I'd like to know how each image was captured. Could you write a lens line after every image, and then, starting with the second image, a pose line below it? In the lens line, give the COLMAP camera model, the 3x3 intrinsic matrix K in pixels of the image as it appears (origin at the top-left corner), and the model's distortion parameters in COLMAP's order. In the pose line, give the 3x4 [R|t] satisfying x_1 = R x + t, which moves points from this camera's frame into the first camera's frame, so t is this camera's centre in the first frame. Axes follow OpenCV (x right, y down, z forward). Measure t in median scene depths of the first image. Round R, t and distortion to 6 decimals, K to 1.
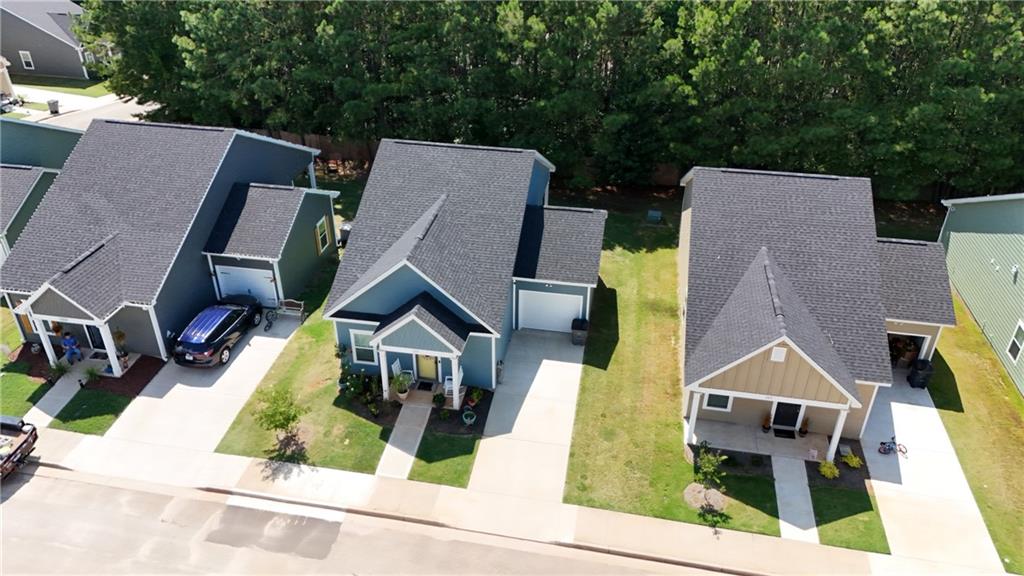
lens RADIAL K [[754.9, 0, 512.0], [0, 754.9, 288.0], [0, 0, 1]] dist [0.007191, 0.001790]
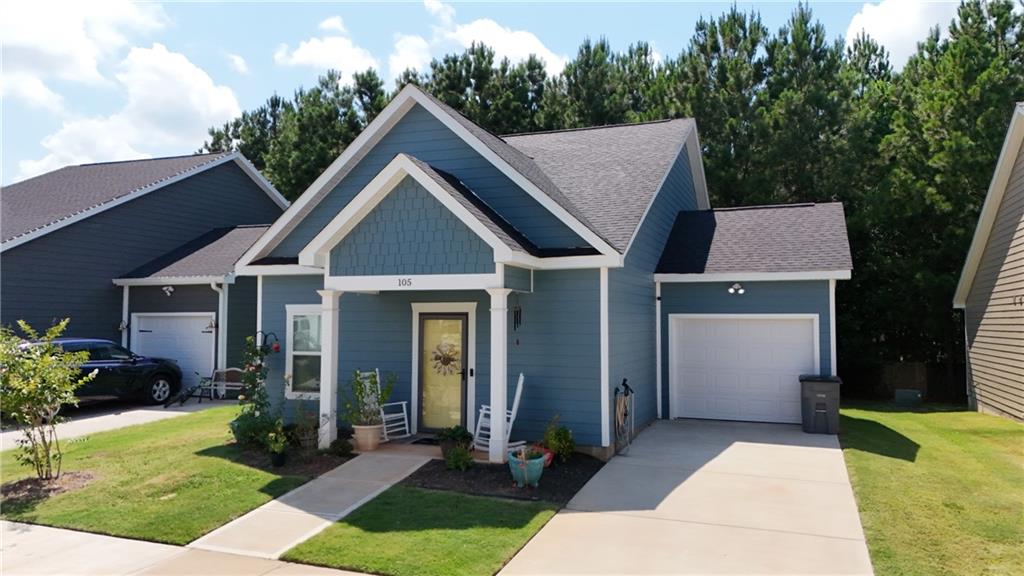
lens RADIAL K [[754.9, 0, 512.0], [0, 754.9, 288.0], [0, 0, 1]] dist [0.007191, 0.001790]
pose [[0.982208, -0.012208, -0.187397, 0.001486], [-0.097777, 0.818714, -0.565816, 0.282907], [0.160332, 0.574072, 0.802954, 0.641858]]
